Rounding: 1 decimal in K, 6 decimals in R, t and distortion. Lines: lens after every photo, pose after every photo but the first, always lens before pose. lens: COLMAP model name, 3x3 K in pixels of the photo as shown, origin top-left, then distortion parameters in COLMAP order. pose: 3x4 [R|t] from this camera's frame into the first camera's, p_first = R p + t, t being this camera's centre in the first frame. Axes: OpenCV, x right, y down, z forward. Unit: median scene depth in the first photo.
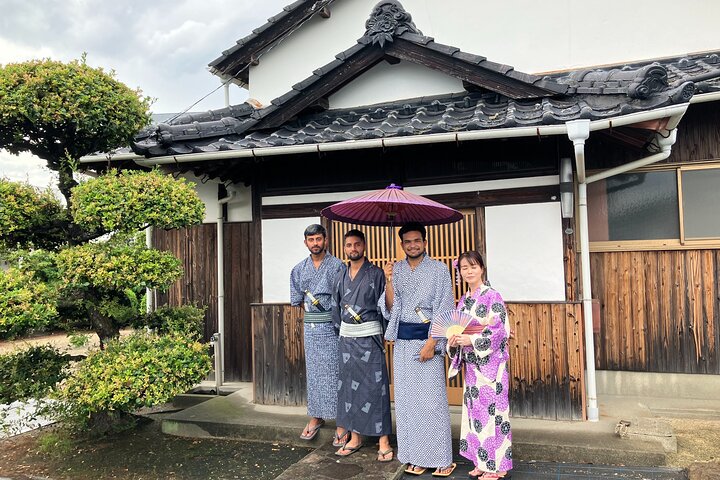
lens RADIAL K [[580.4, 0, 372.1], [0, 580.4, 235.1], [0, 0, 1]] dist [0.014511, 0.001256]
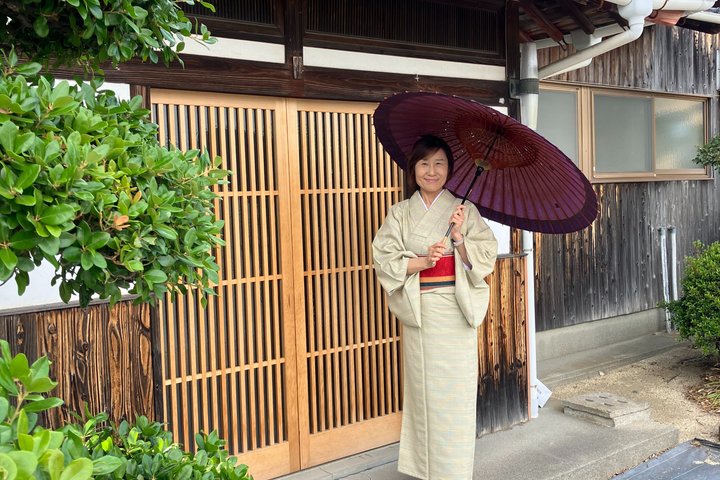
lens RADIAL K [[785.0, 0, 358.0], [0, 785.0, 233.4], [0, 0, 1]] dist [0.032014, -0.006626]
pose [[0.534429, -0.027355, 0.844771, -0.506622], [-0.017724, 0.998894, 0.043558, 0.048566], [-0.845028, -0.038251, 0.533353, 0.609929]]
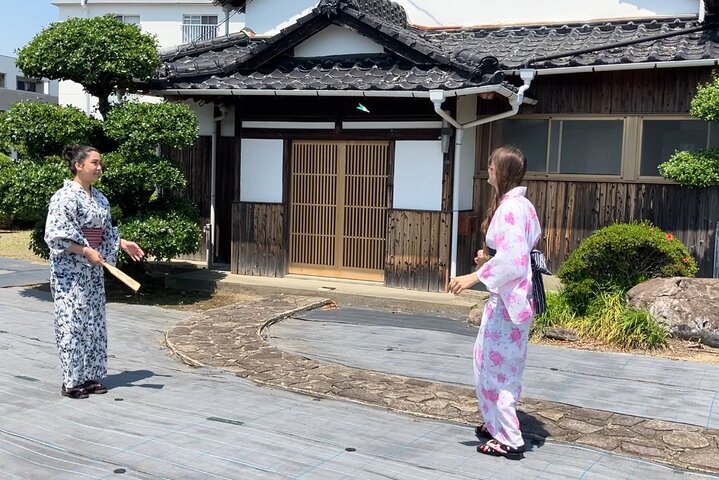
lens RADIAL K [[773.2, 0, 359.5], [0, 773.2, 240.0], [0, 0, 1]] dist [0.117672, -0.347507]
pose [[0.992412, 0.070308, -0.100869, 0.305140], [-0.056841, 0.989795, 0.130674, -0.049217], [0.109027, -0.123949, 0.986281, -0.840135]]
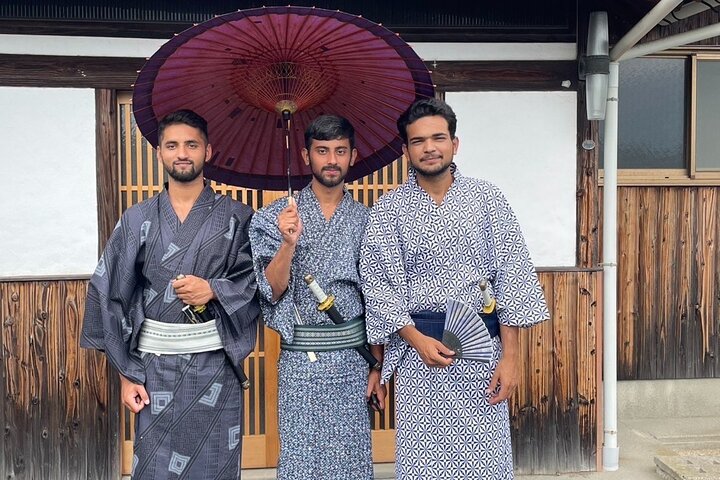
lens RADIAL K [[911.6, 0, 360.0], [0, 911.6, 240.0], [0, 0, 1]] dist [0.049617, -0.000548]
pose [[0.895148, 0.007306, 0.445710, -0.239826], [-0.039113, 0.997297, 0.062204, 0.036467], [-0.444051, -0.073115, 0.893014, 0.271691]]
